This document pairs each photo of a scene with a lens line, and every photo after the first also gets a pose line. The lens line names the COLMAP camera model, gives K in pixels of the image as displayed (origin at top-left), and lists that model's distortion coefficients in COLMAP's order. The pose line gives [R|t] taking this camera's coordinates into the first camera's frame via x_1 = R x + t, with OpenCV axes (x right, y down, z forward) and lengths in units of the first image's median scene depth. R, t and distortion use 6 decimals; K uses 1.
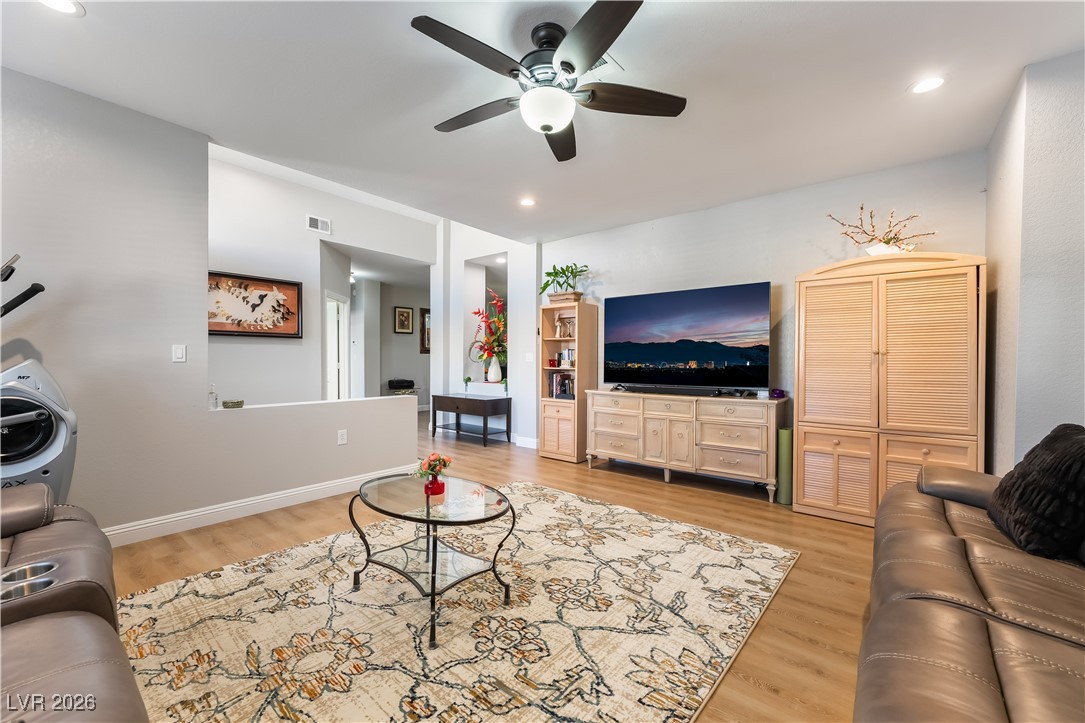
lens RADIAL K [[436.8, 0, 541.2], [0, 436.8, 363.5], [0, 0, 1]] dist [-0.002497, 0.000238]
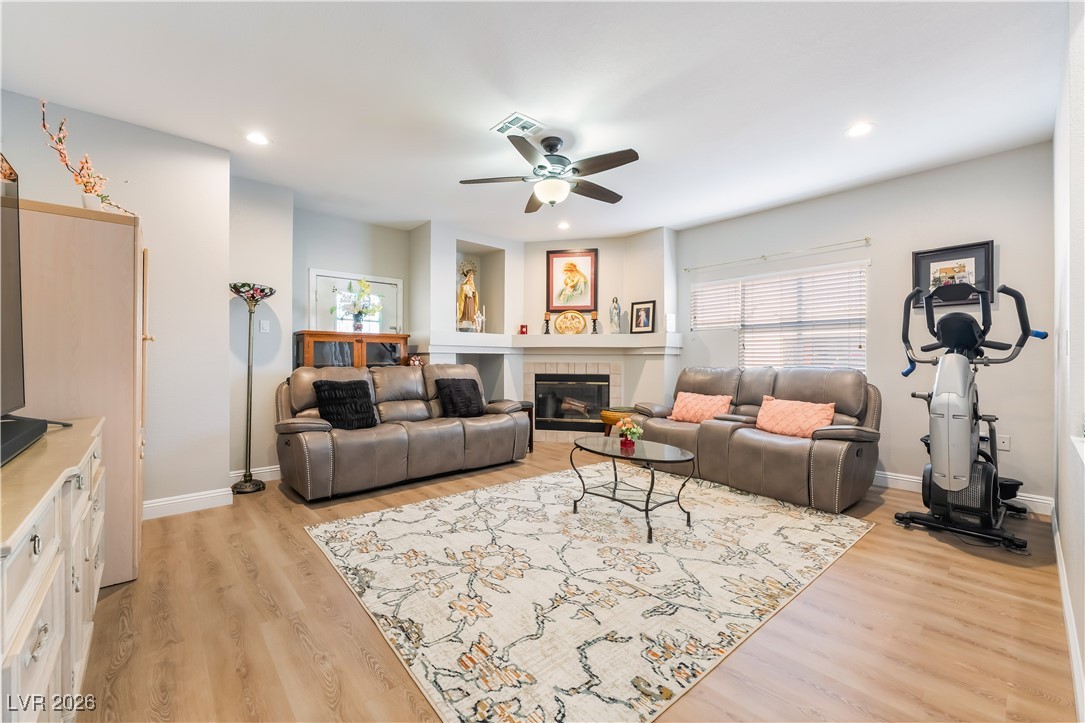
lens RADIAL K [[436.8, 0, 542.6], [0, 436.8, 356.7], [0, 0, 1]] dist [-0.002497, 0.000238]
pose [[-0.987996, -0.007128, 0.154316, -0.158394], [-0.006402, 0.999966, 0.005198, -0.000515], [-0.154348, 0.004147, -0.988008, 2.036155]]
